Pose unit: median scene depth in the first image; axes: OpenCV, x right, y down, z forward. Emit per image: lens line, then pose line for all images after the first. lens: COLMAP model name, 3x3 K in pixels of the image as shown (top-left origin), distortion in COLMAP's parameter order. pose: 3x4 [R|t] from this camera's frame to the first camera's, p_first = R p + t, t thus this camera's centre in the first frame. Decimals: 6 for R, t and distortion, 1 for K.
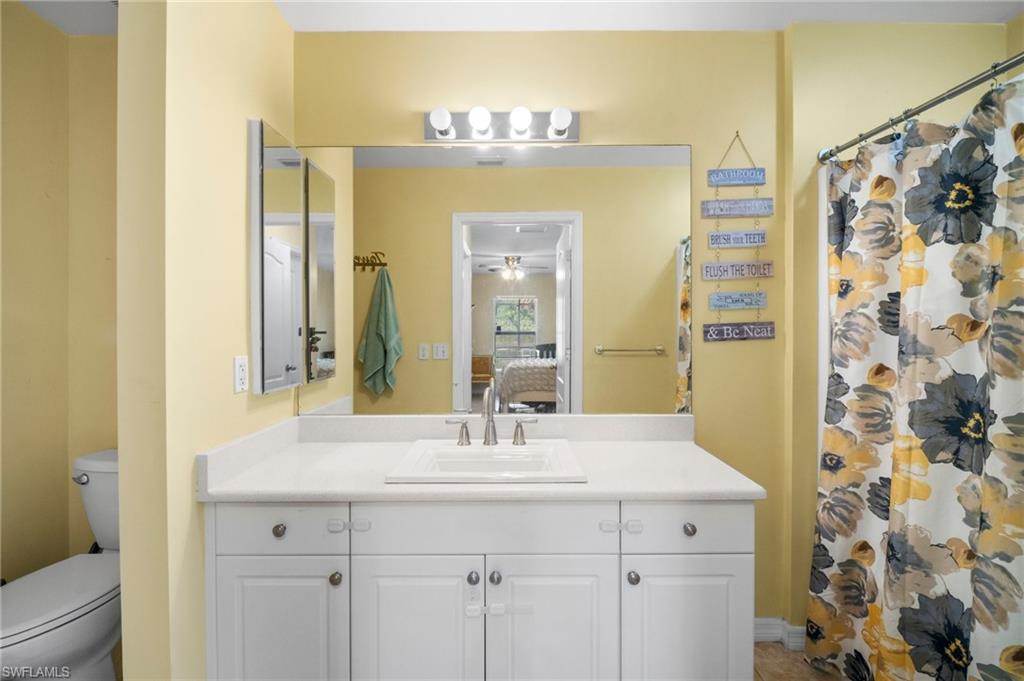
lens RADIAL K [[470.8, 0, 509.9], [0, 470.8, 340.3], [0, 0, 1]] dist [-0.001183, -0.003097]
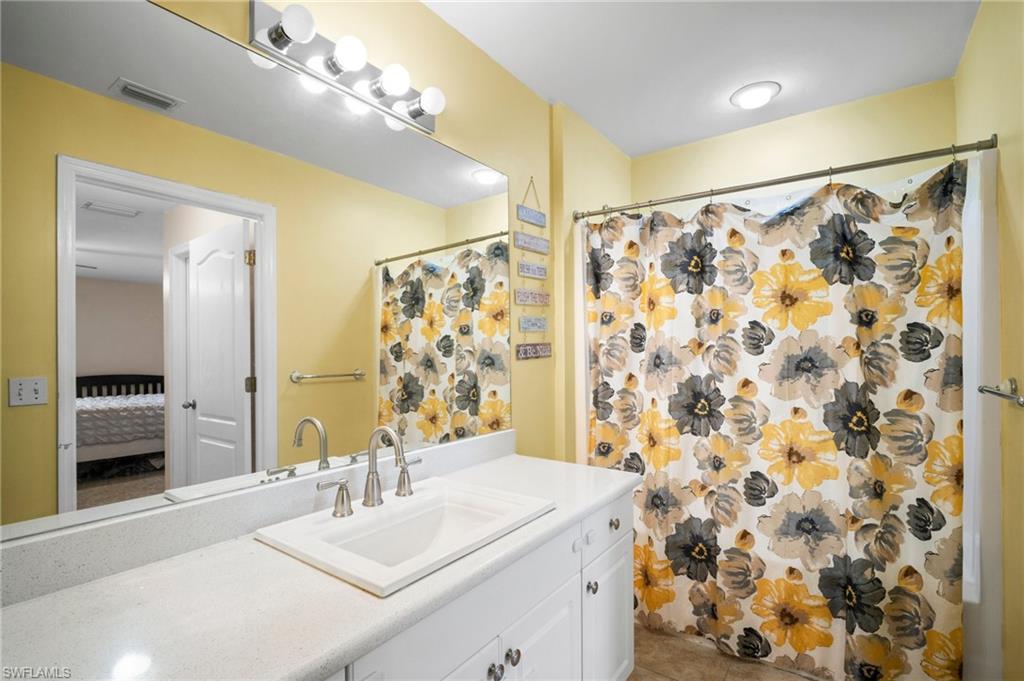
lens RADIAL K [[470.8, 0, 511.2], [0, 470.8, 357.1], [0, 0, 1]] dist [-0.001183, -0.003097]
pose [[0.601466, -0.008595, 0.798852, -0.558267], [0.026336, 0.999612, -0.009074, 0.005684], [-0.798464, 0.026496, 0.601459, 0.429321]]
